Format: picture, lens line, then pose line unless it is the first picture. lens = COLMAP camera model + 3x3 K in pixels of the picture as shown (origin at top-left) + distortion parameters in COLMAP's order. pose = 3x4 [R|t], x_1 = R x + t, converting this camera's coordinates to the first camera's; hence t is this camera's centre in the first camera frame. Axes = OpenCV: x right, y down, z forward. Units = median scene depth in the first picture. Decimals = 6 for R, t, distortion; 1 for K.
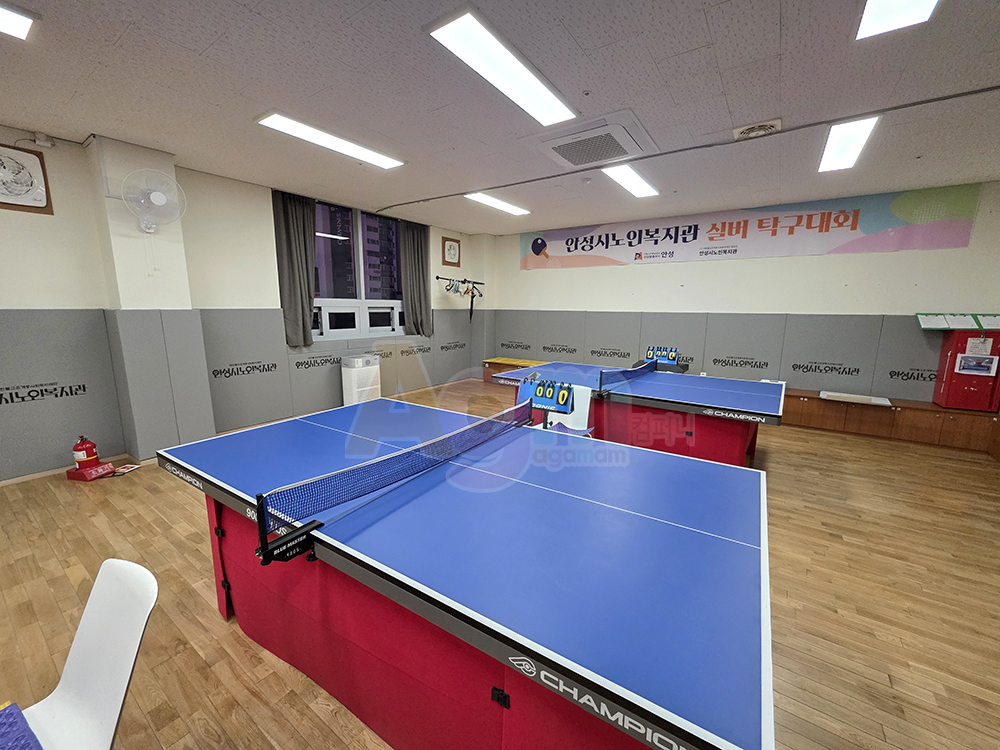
lens RADIAL K [[397.5, 0, 499.4], [0, 397.5, 376.3], [0, 0, 1]] dist [-0.000294, 0.000232]
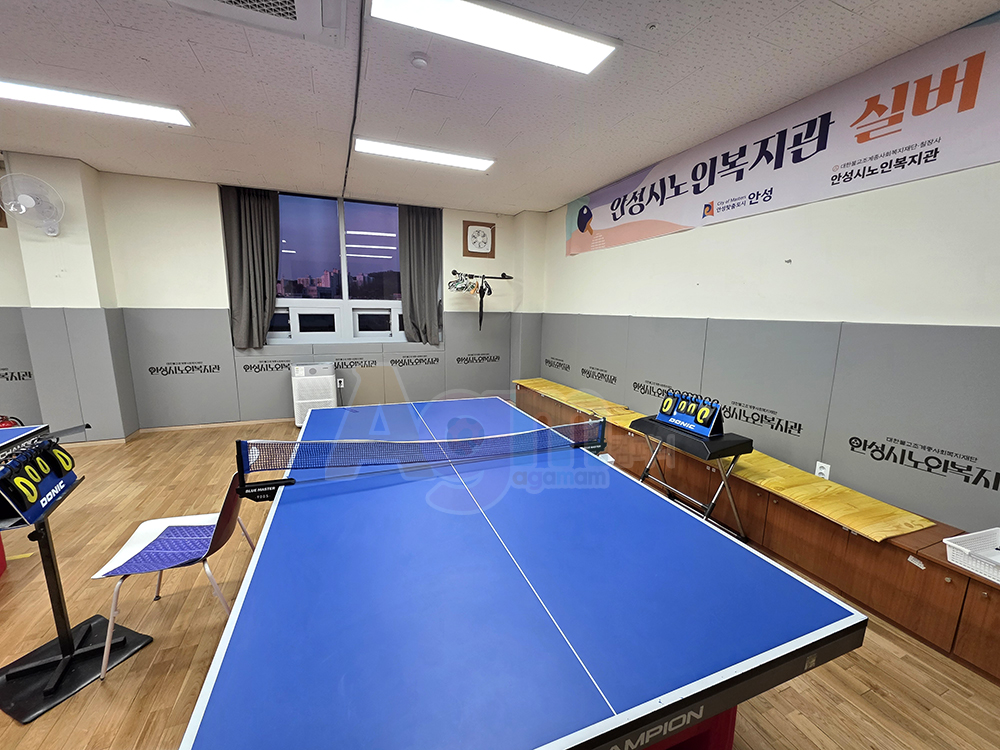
lens RADIAL K [[397.5, 0, 499.4], [0, 397.5, 376.3], [0, 0, 1]] dist [-0.000294, 0.000232]
pose [[0.835422, 0.093439, -0.541608, 0.455254], [-0.100474, 0.994800, 0.016643, -0.075649], [0.540347, 0.040513, 0.840467, 0.465647]]
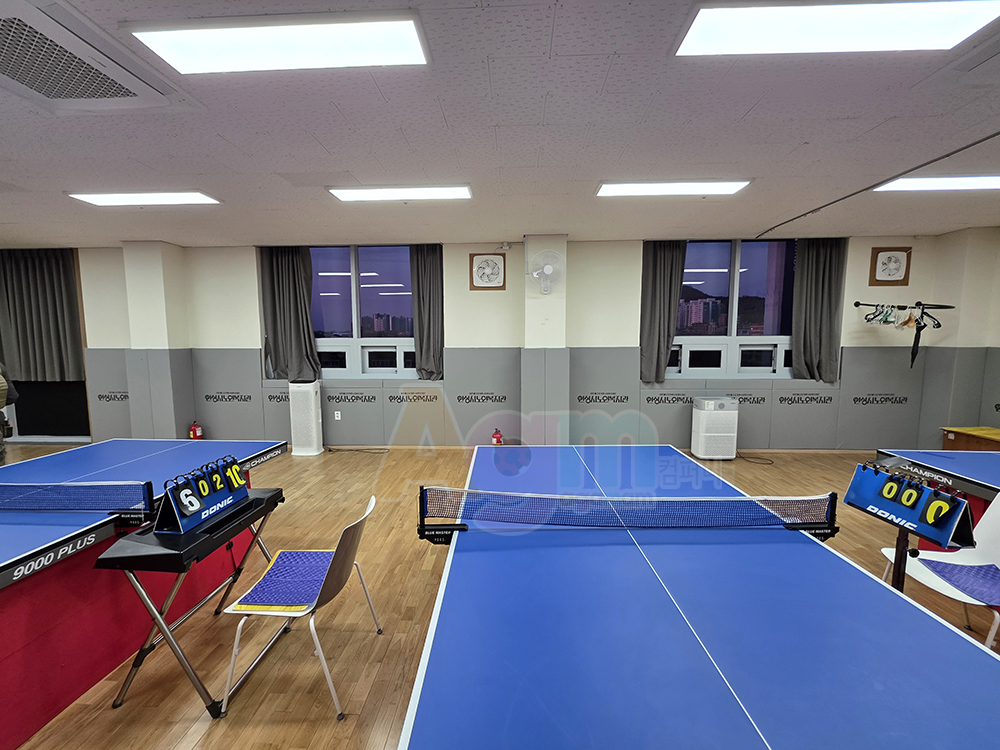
lens RADIAL K [[397.5, 0, 499.4], [0, 397.5, 376.3], [0, 0, 1]] dist [-0.000294, 0.000232]
pose [[0.534662, 0.067029, -0.842403, 0.143475], [-0.137599, 0.990451, -0.008524, -0.023519], [0.833788, 0.120471, 0.538780, 0.086412]]
